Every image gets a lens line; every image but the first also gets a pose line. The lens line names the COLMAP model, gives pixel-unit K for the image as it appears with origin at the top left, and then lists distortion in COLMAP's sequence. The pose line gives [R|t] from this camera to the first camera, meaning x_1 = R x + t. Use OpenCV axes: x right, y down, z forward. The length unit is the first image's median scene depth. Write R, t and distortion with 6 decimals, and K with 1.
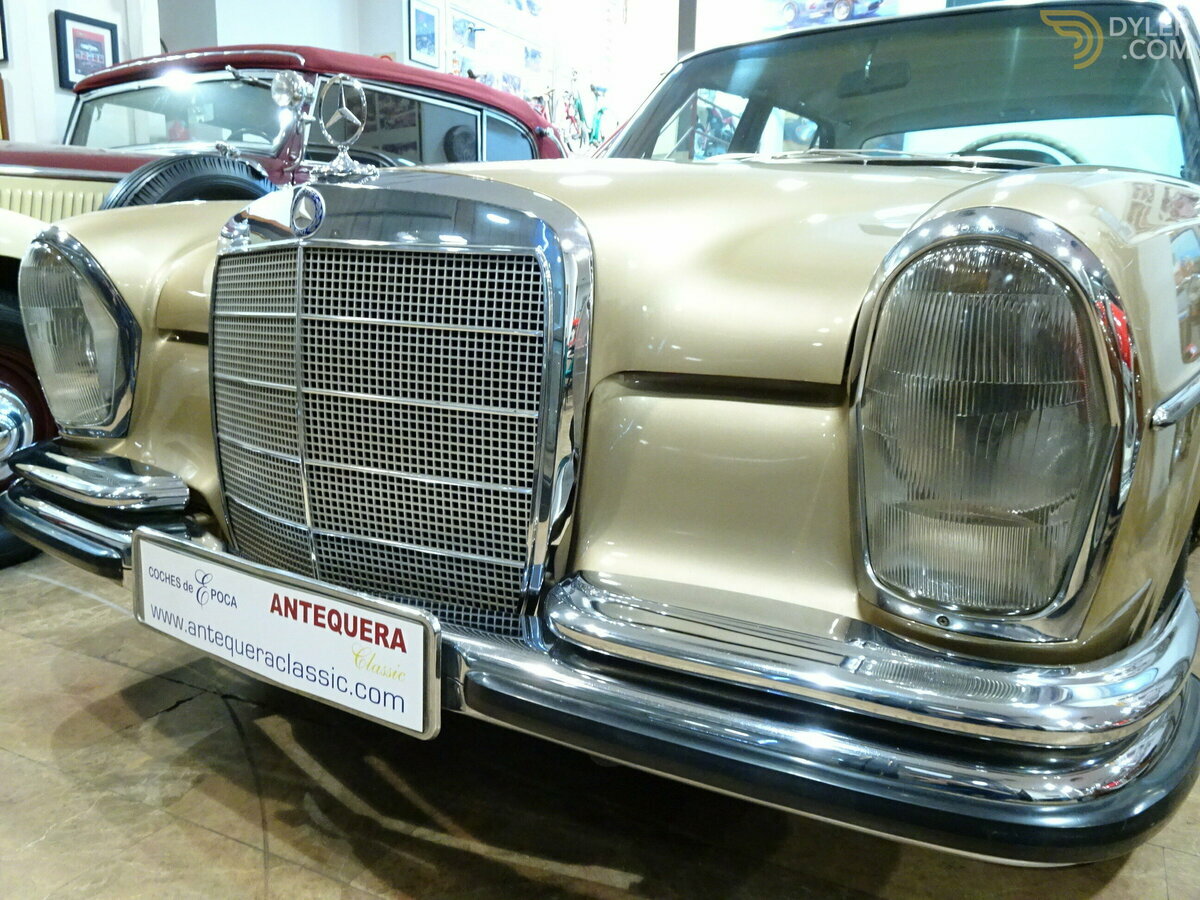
lens RADIAL K [[951.2, 0, 597.9], [0, 951.2, 451.5], [0, 0, 1]] dist [0.020325, 0.000029]
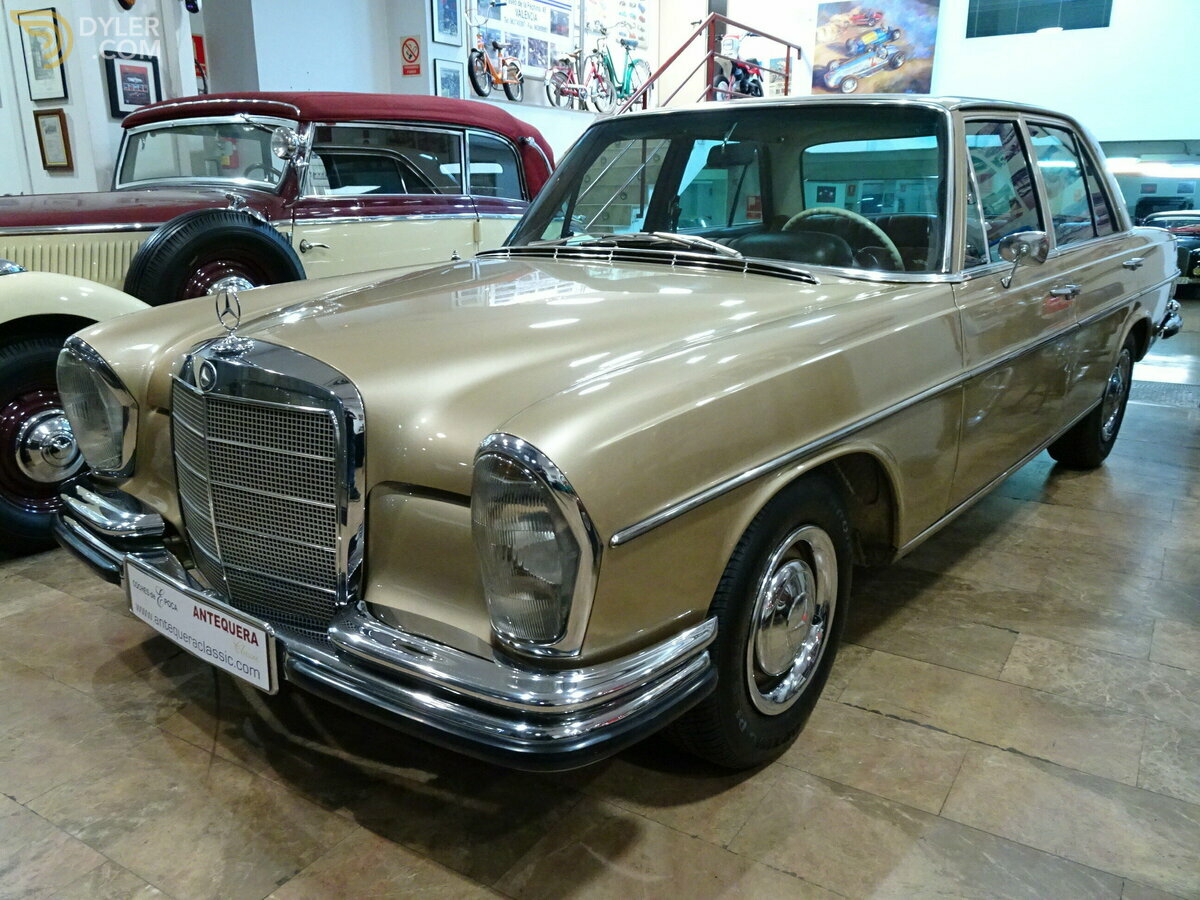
lens RADIAL K [[951.2, 0, 600.1], [0, 951.2, 452.7], [0, 0, 1]] dist [0.020325, 0.000029]
pose [[0.996736, 0.003636, -0.080646, 0.412294], [0.003287, 0.996329, 0.085540, -0.212393], [0.080661, -0.085526, 0.993065, -0.479948]]
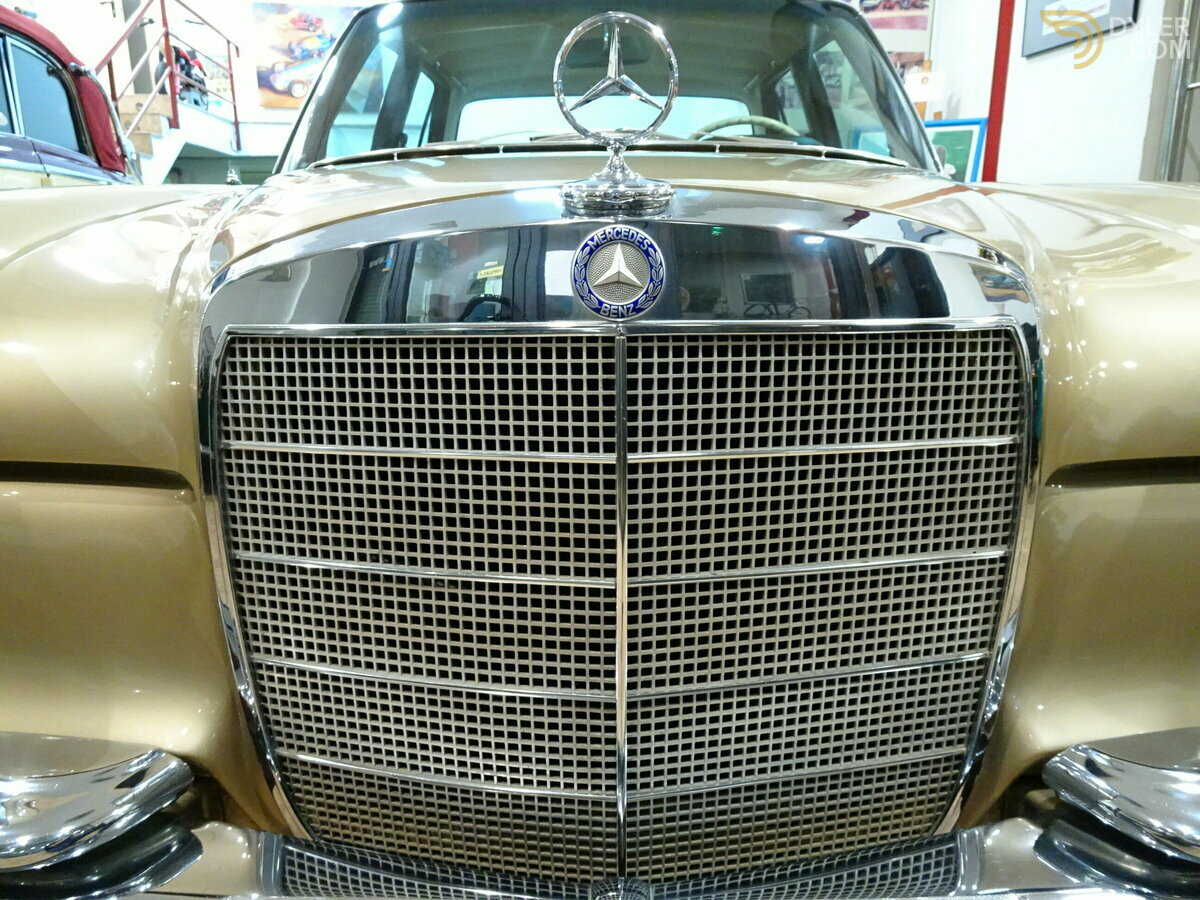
lens RADIAL K [[855.5, 0, 599.8], [0, 855.5, 450.6], [0, 0, 1]] dist [0.004692, -0.004225]
pose [[0.819875, -0.170589, 0.546538, -0.495475], [0.124780, 0.984874, 0.120221, -0.173469], [-0.558779, -0.030370, 0.828760, 0.495096]]
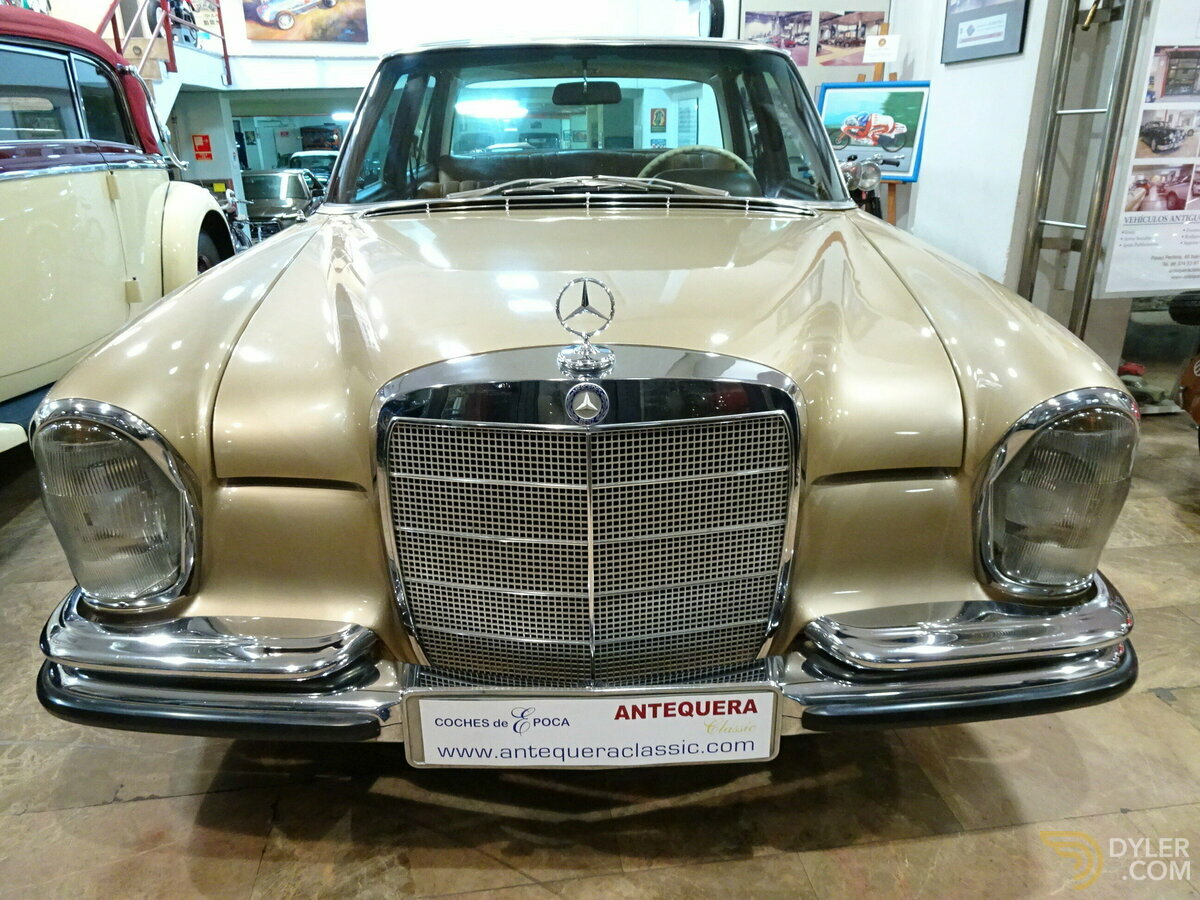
lens RADIAL K [[855.5, 0, 603.0], [0, 855.5, 452.0], [0, 0, 1]] dist [0.004692, -0.004225]
pose [[0.808265, -0.234591, 0.540069, -0.724430], [0.130071, 0.965684, 0.224802, -0.353925], [-0.574273, -0.111452, 0.811042, 0.102395]]
